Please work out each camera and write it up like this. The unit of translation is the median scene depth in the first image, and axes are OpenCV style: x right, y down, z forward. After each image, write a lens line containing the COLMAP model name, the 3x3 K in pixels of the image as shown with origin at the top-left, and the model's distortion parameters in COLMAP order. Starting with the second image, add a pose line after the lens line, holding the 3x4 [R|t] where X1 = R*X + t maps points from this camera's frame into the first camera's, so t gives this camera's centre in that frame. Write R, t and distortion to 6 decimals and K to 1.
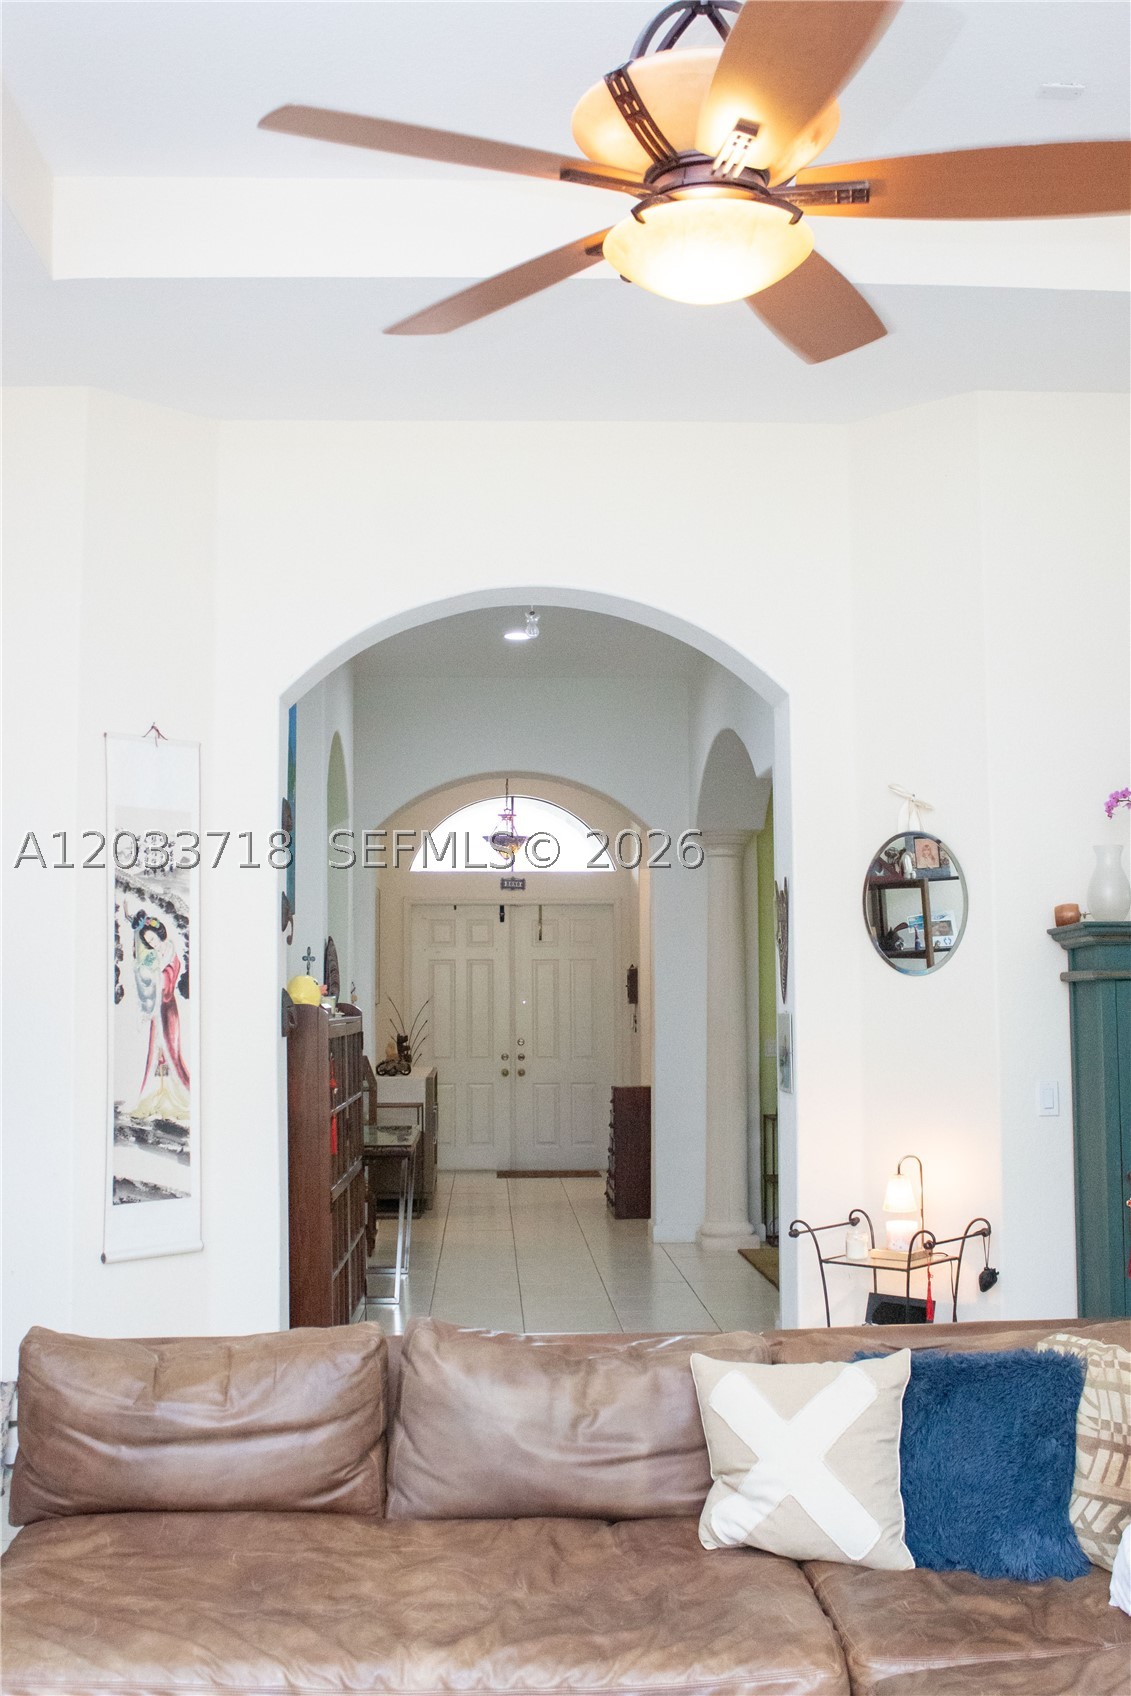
lens RADIAL K [[1802.5, 0, 620.8], [0, 1802.5, 873.9], [0, 0, 1]] dist [-0.137466, 0.176594]
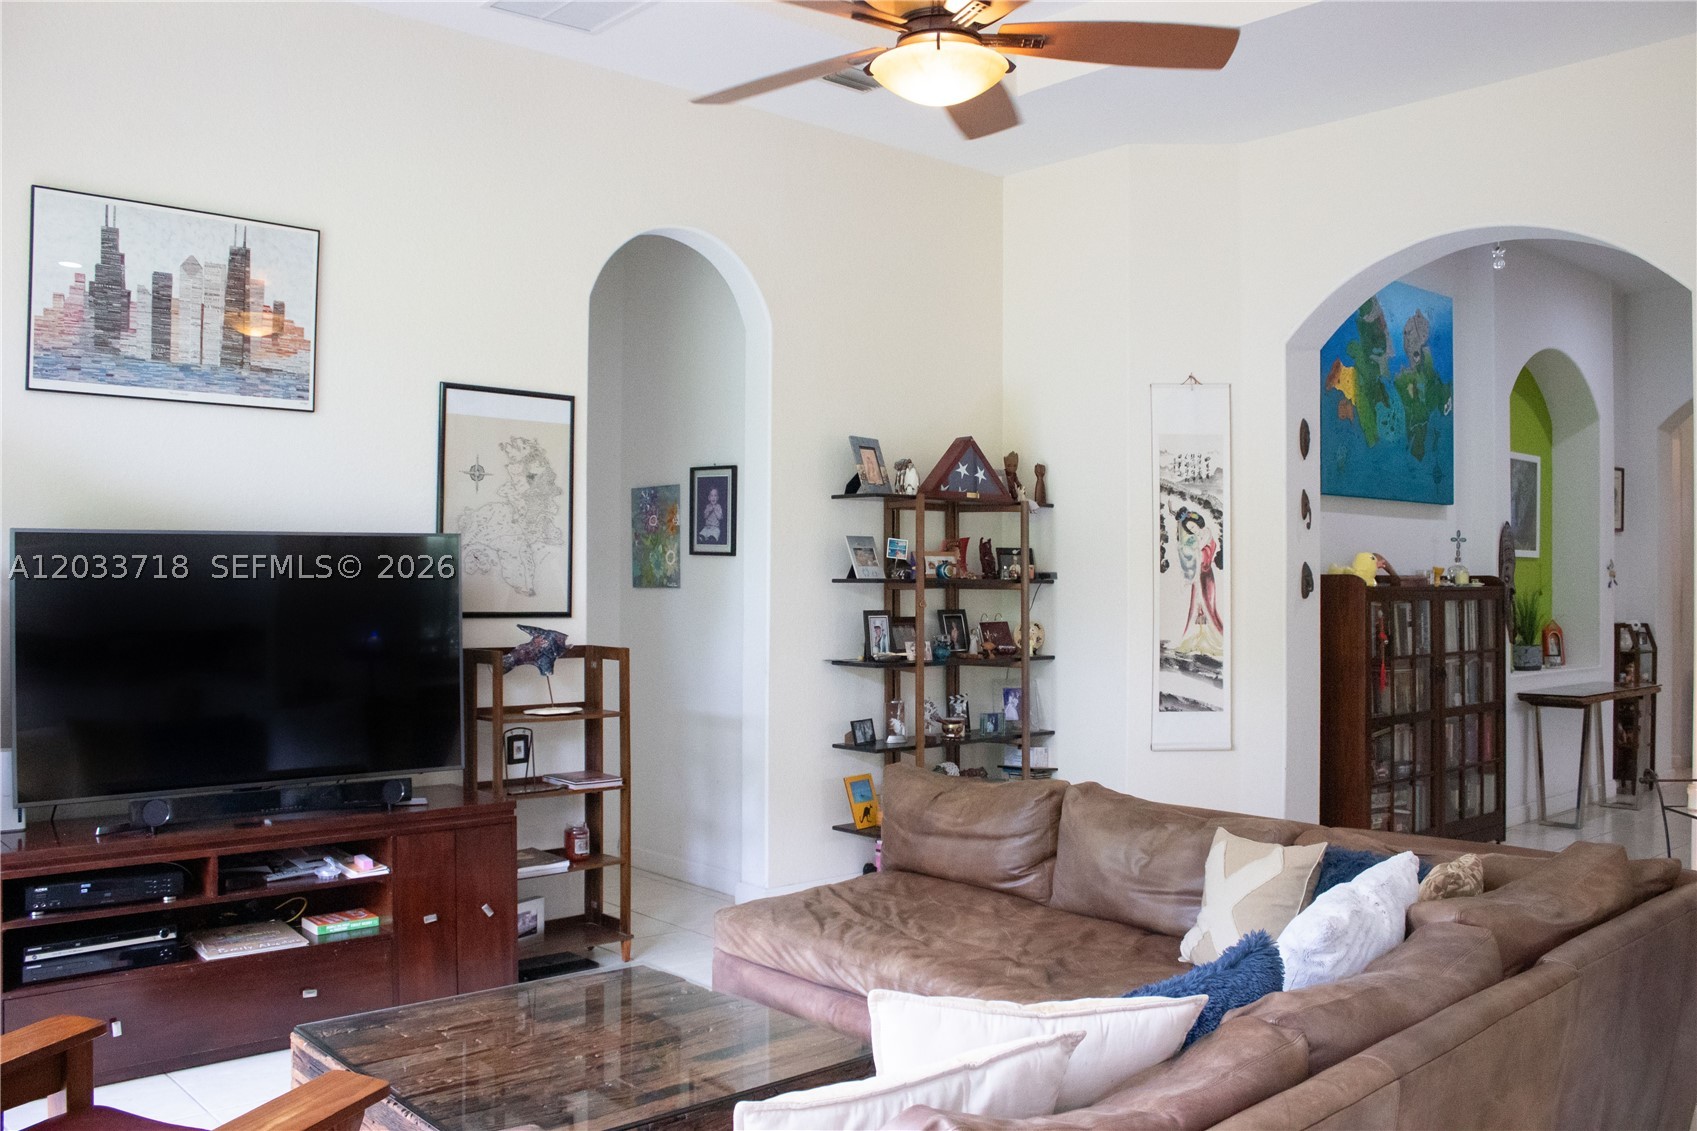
lens RADIAL K [[1486.3, 0, 859.1], [0, 1486.3, 569.0], [0, 0, 1]] dist [-0.176185, 0.199257]
pose [[0.626123, 0.004791, -0.779709, 0.491542], [0.045698, 0.998037, 0.042830, 0.007685], [0.778384, -0.062448, 0.624675, 0.066128]]
